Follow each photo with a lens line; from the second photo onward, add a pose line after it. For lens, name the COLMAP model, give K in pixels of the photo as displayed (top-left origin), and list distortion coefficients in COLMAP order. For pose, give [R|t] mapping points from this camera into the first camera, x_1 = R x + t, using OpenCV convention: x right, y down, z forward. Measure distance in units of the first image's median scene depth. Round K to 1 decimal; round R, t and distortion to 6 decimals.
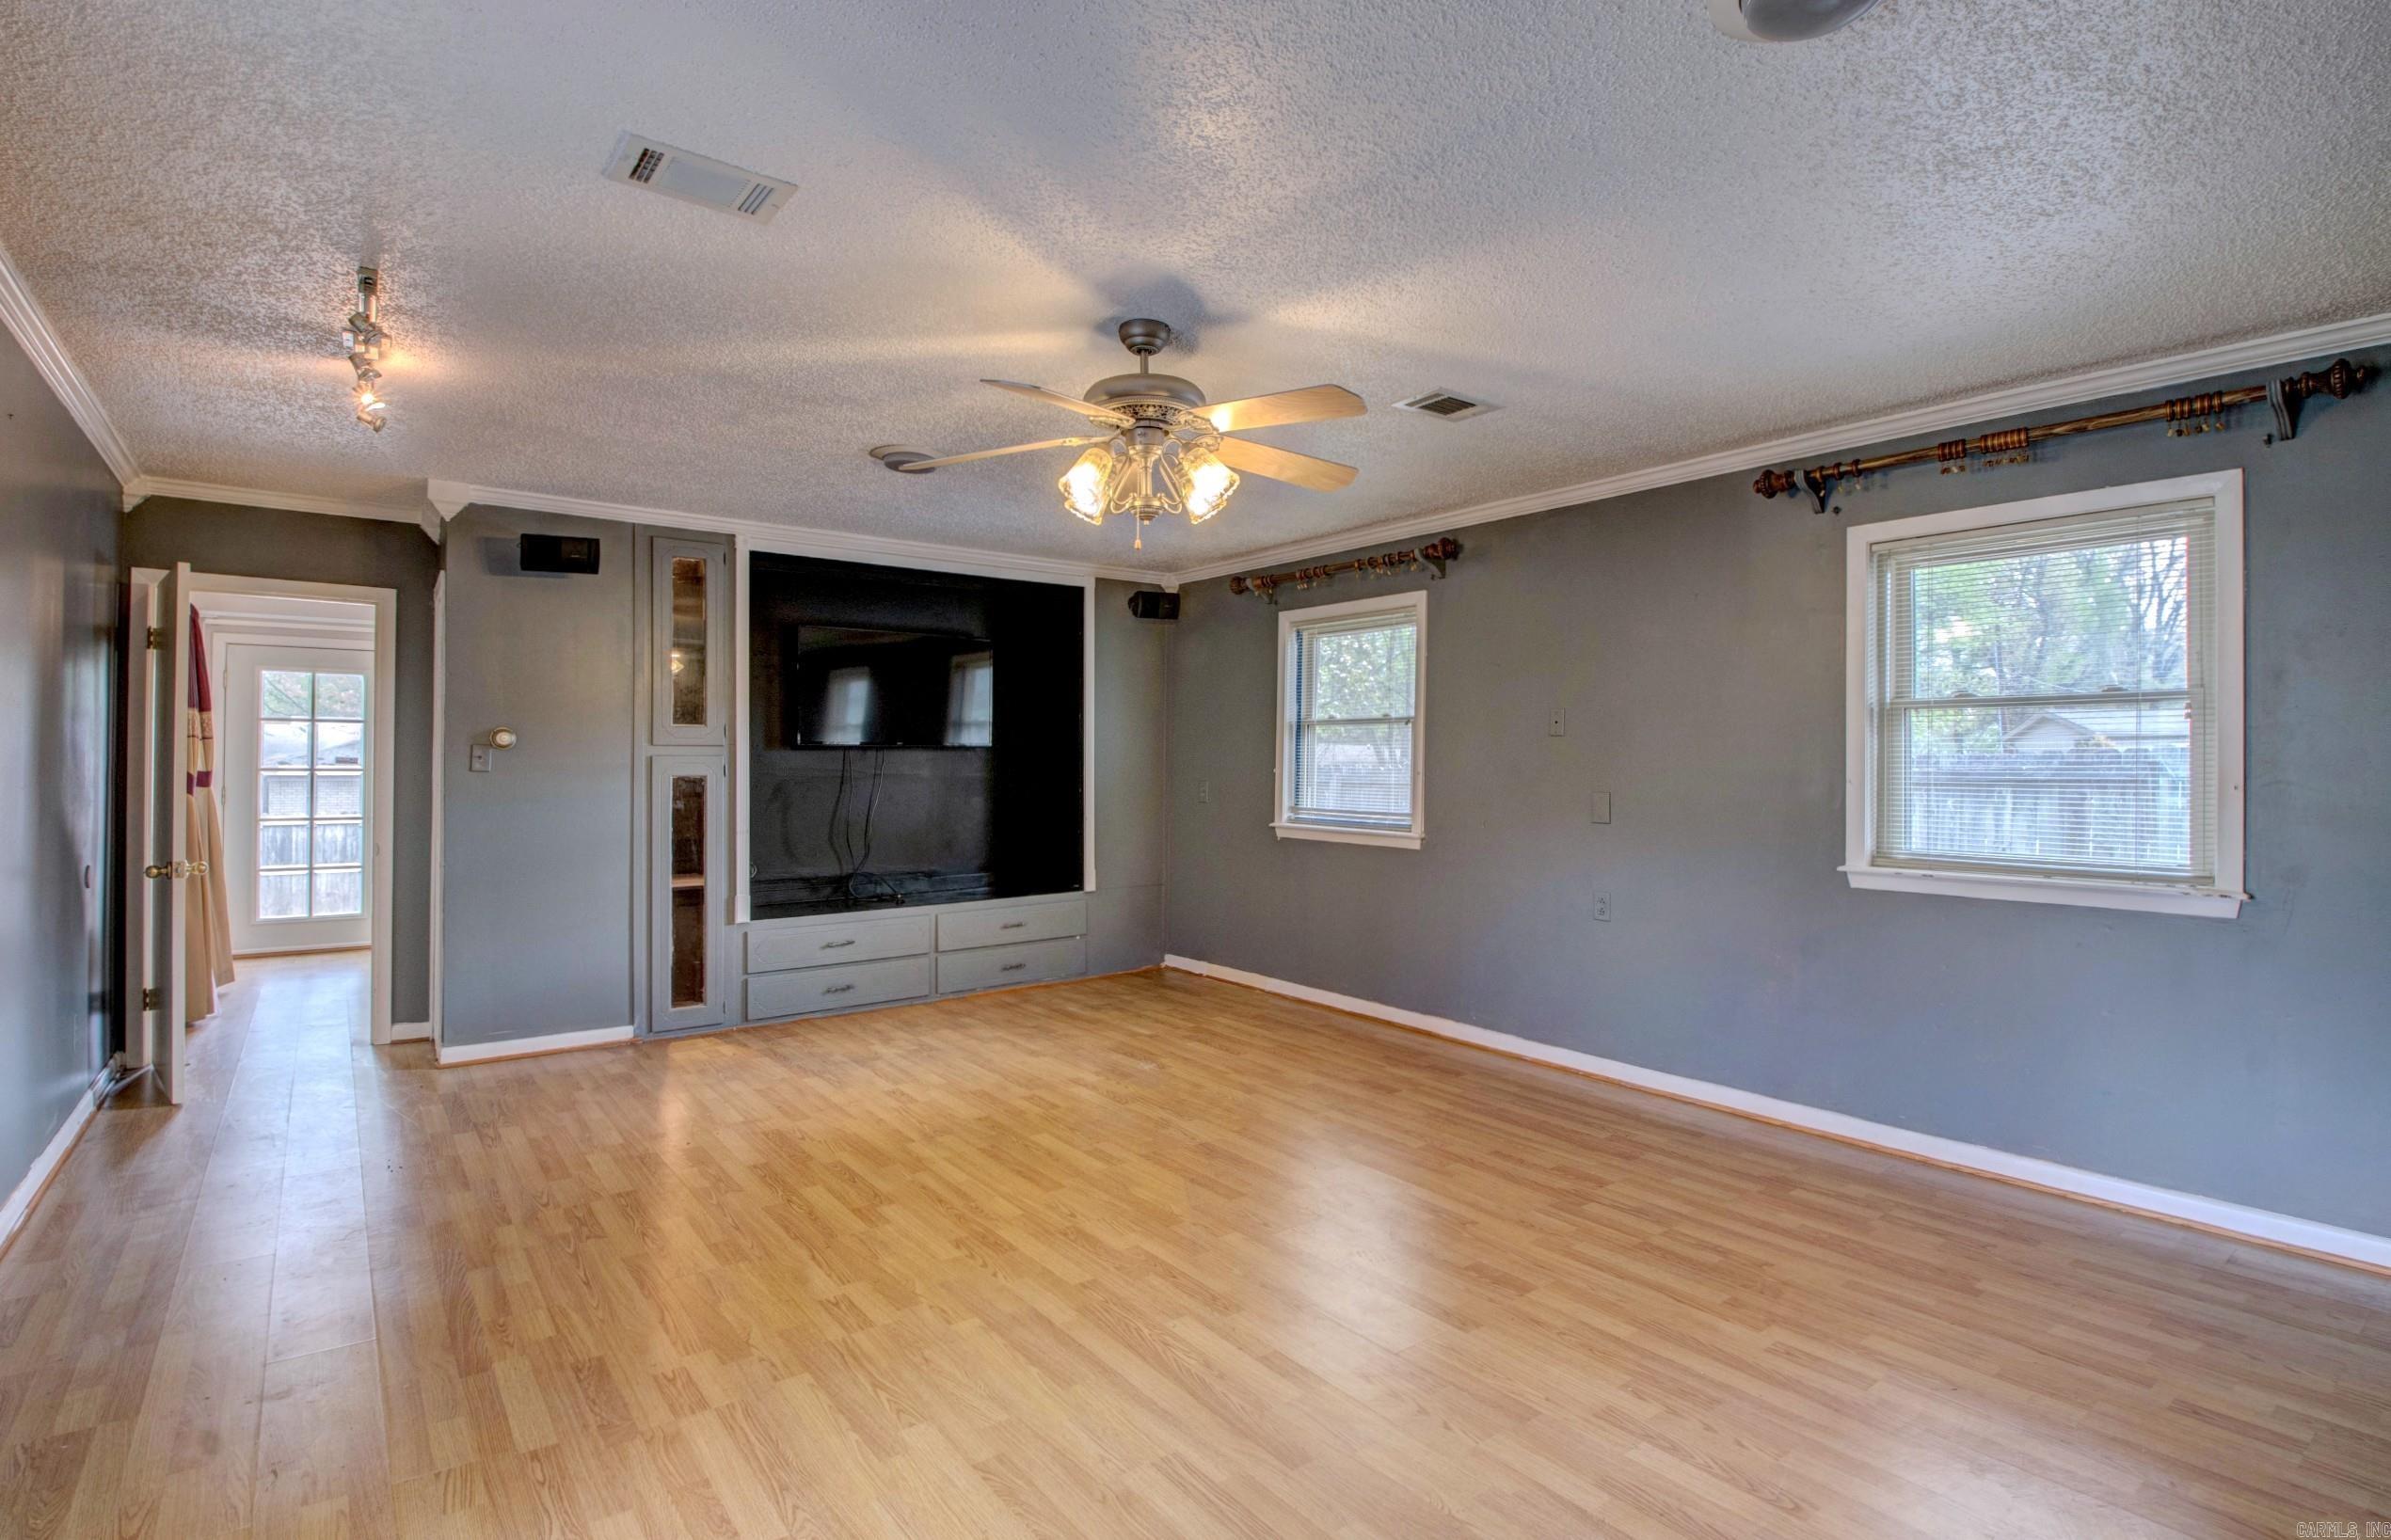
lens RADIAL K [[1124.6, 0, 1195.5], [0, 1124.6, 770.0], [0, 0, 1]] dist [0.003128, -0.012169]
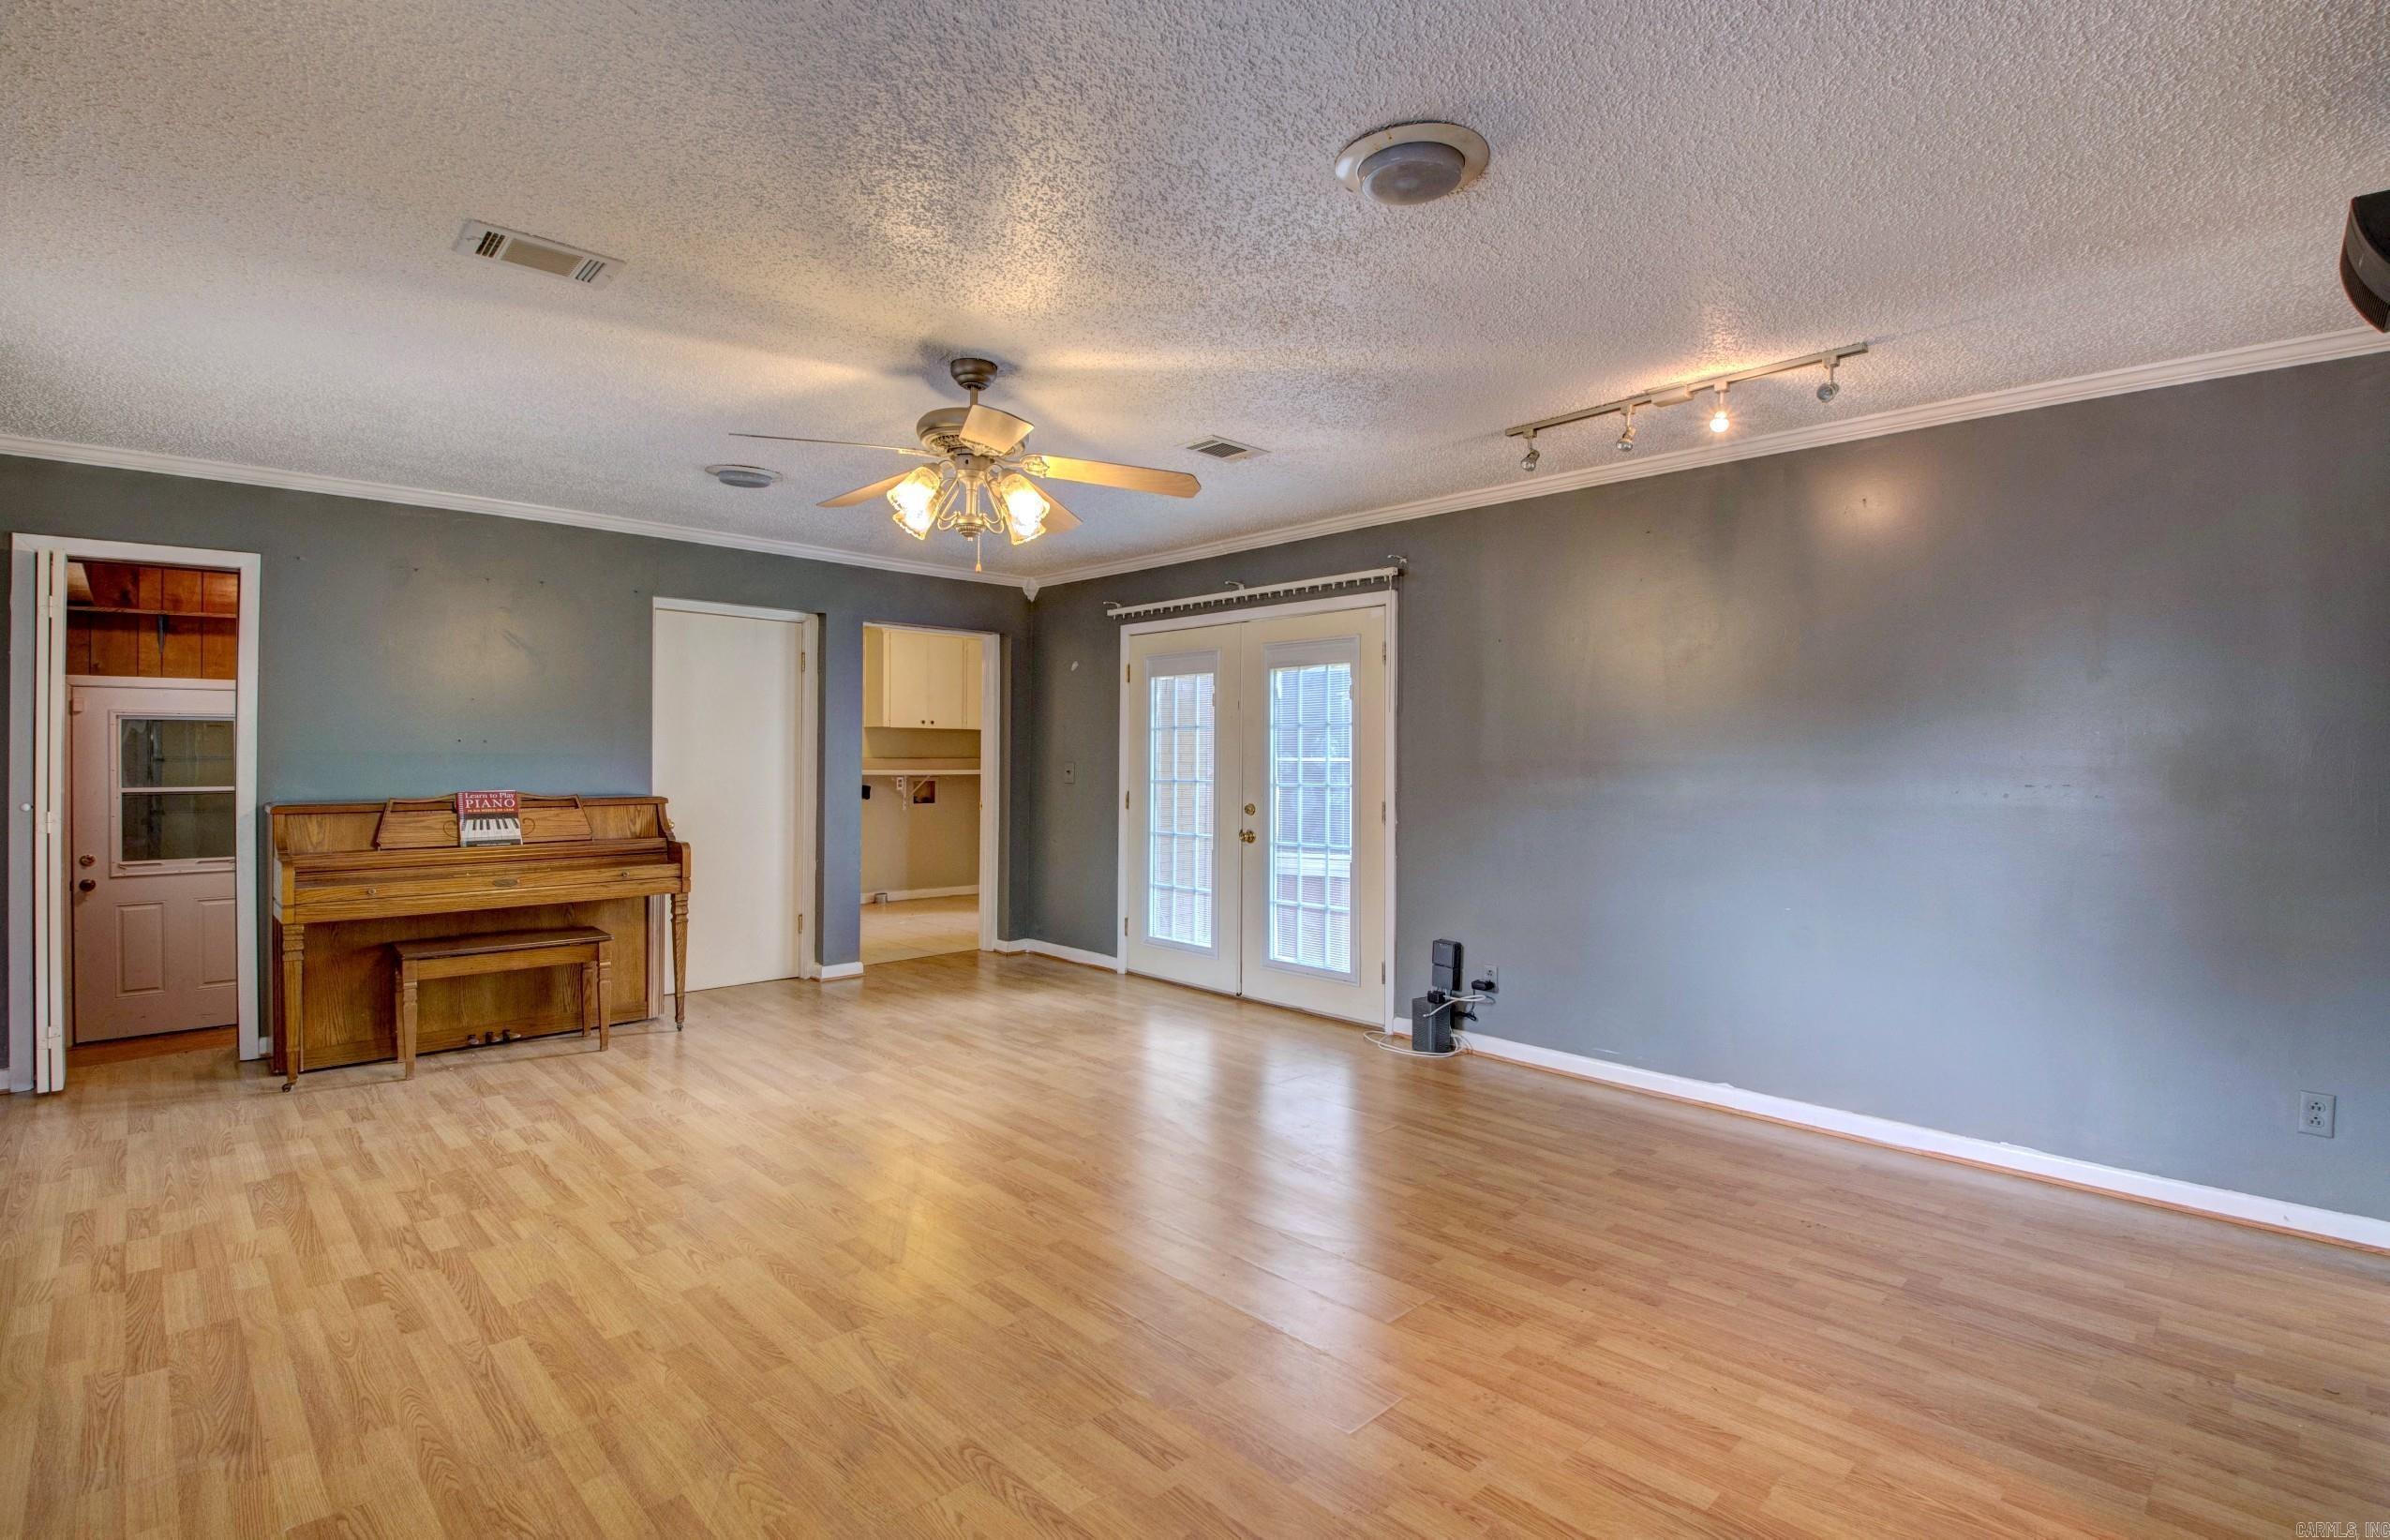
lens RADIAL K [[1124.3, 0, 1195.0], [0, 1124.3, 770.0], [0, 0, 1]] dist [0.003128, -0.012169]
pose [[-0.993929, -0.012126, -0.109356, -0.115023], [-0.013886, 0.999786, 0.015343, -0.009319], [0.109147, 0.016768, -0.993884, 1.635188]]
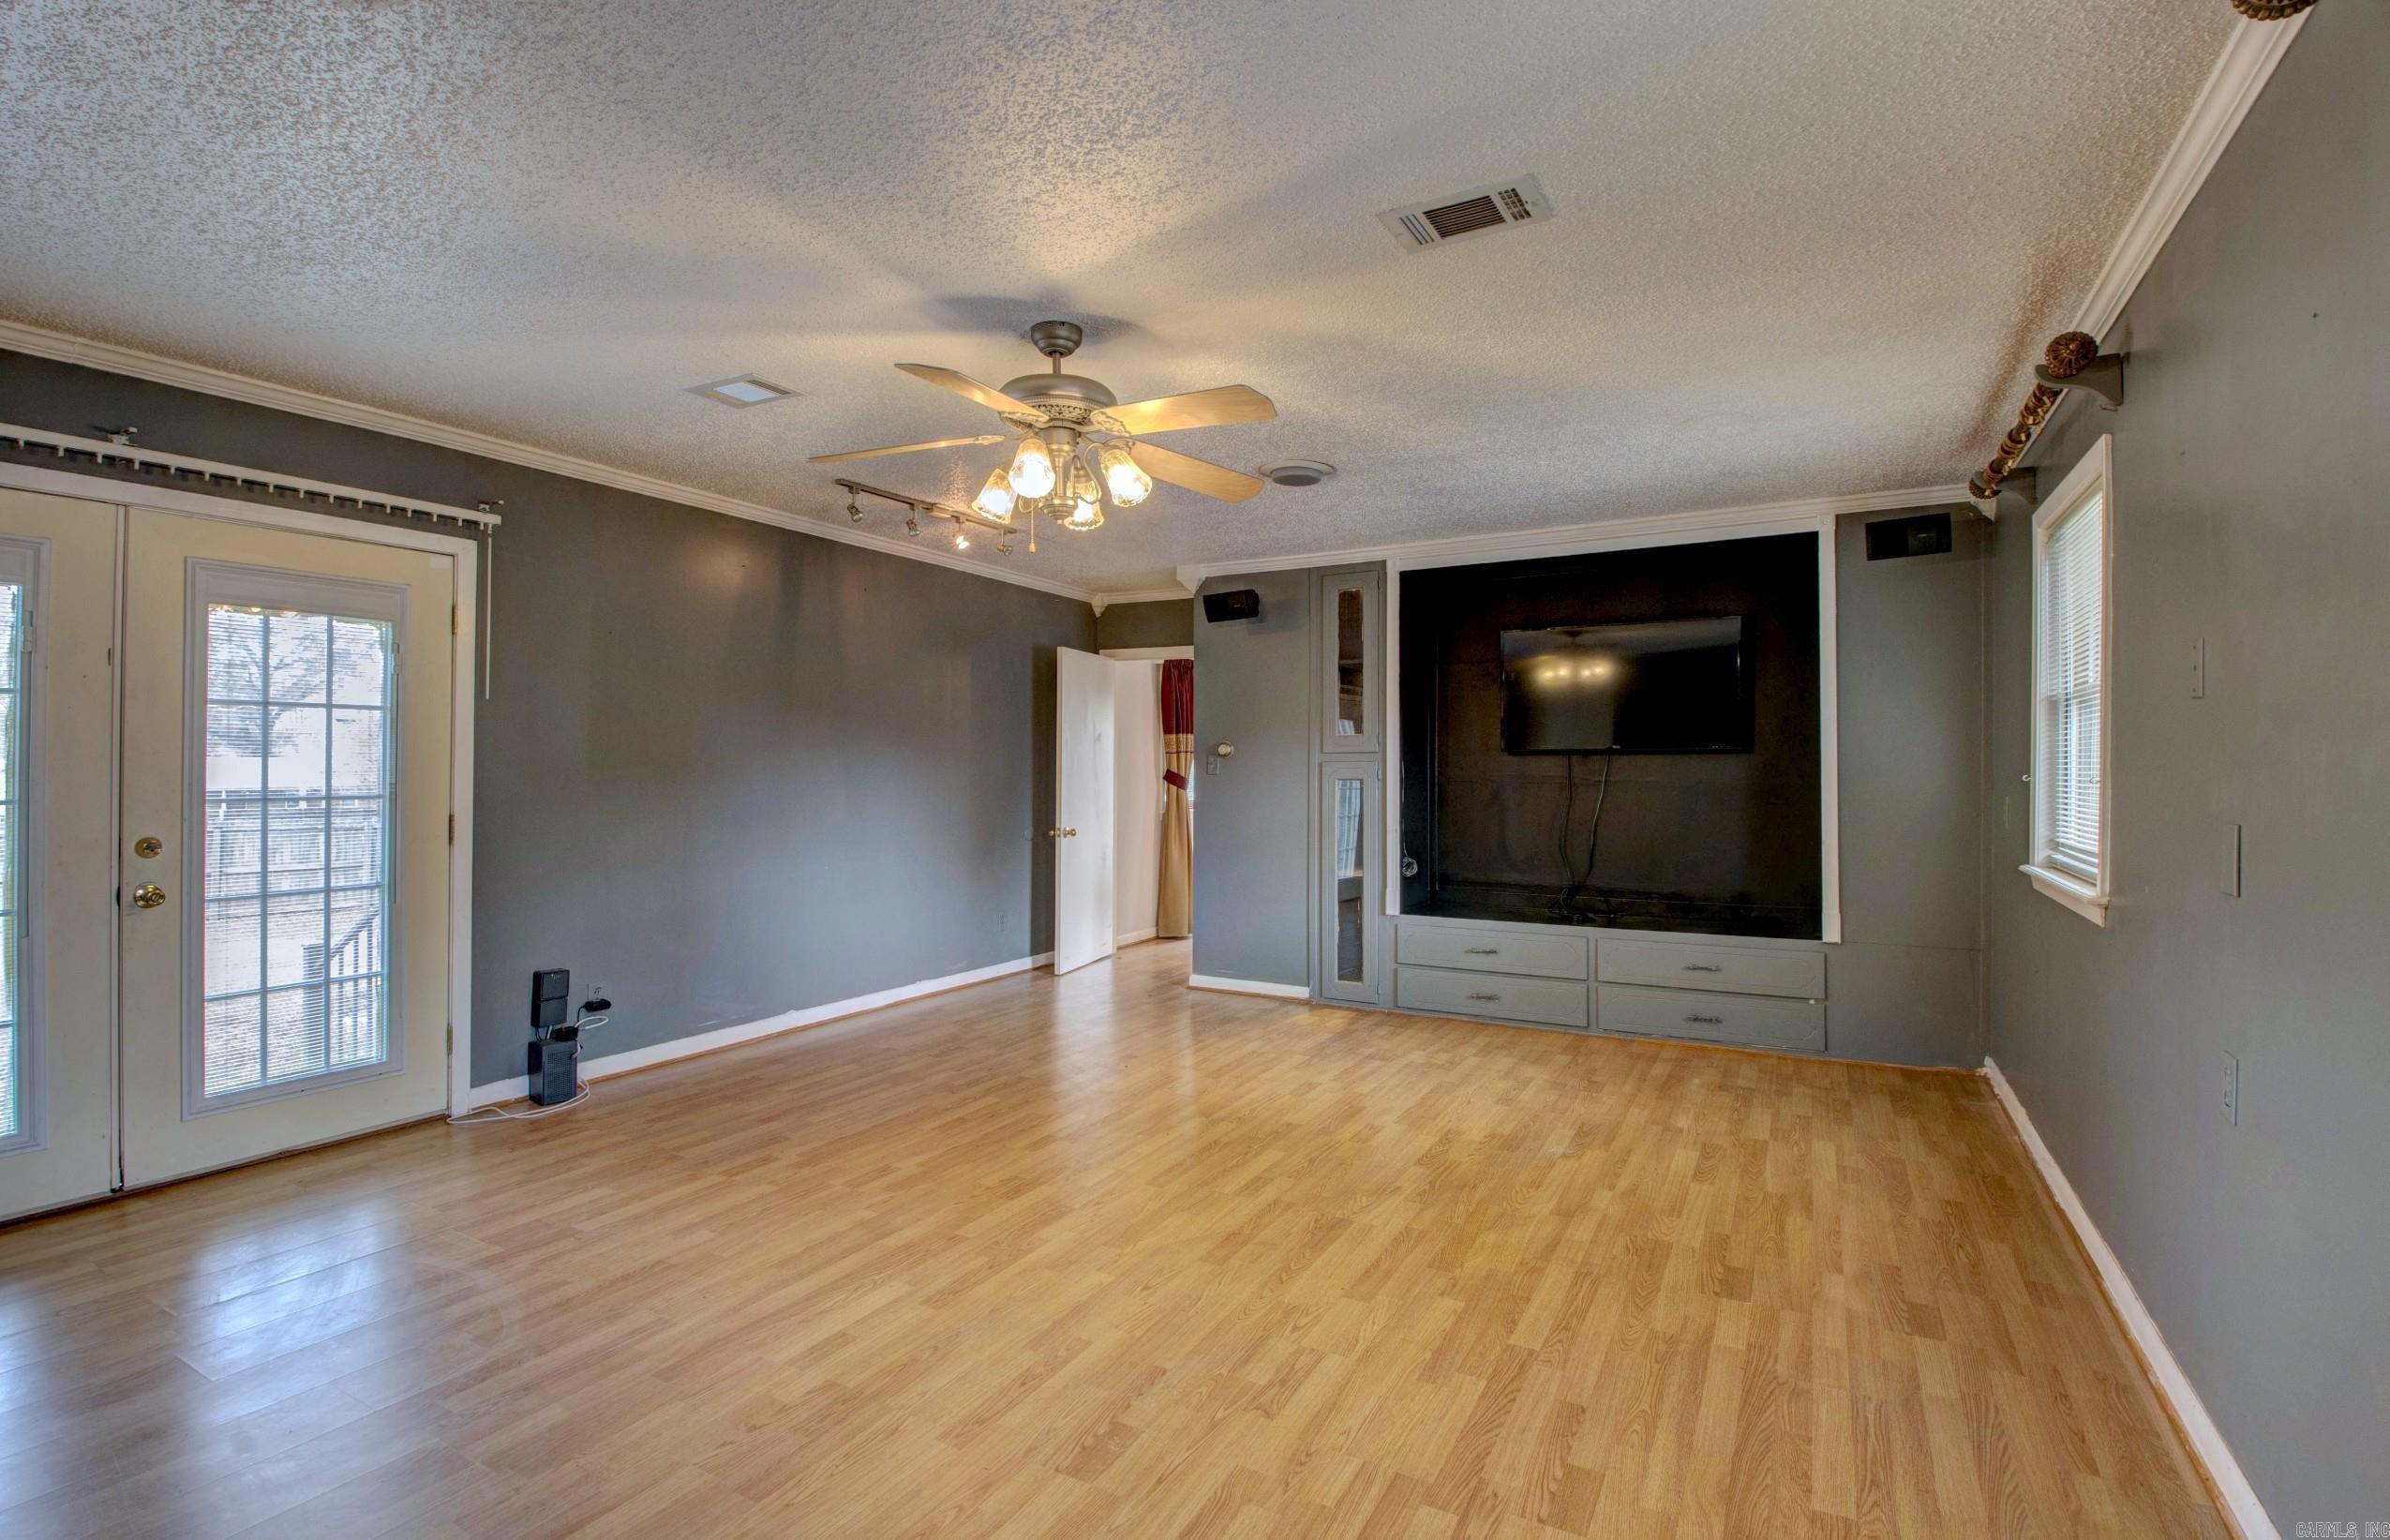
lens RADIAL K [[1110.2, 0, 1181.6], [0, 1110.2, 765.5], [0, 0, 1]] dist [0.038645, -0.038700]
pose [[0.394121, -0.007272, -0.919030, 0.701765], [-0.008869, 0.999892, -0.011715, 0.007973], [0.919016, 0.012768, 0.394014, 0.545361]]
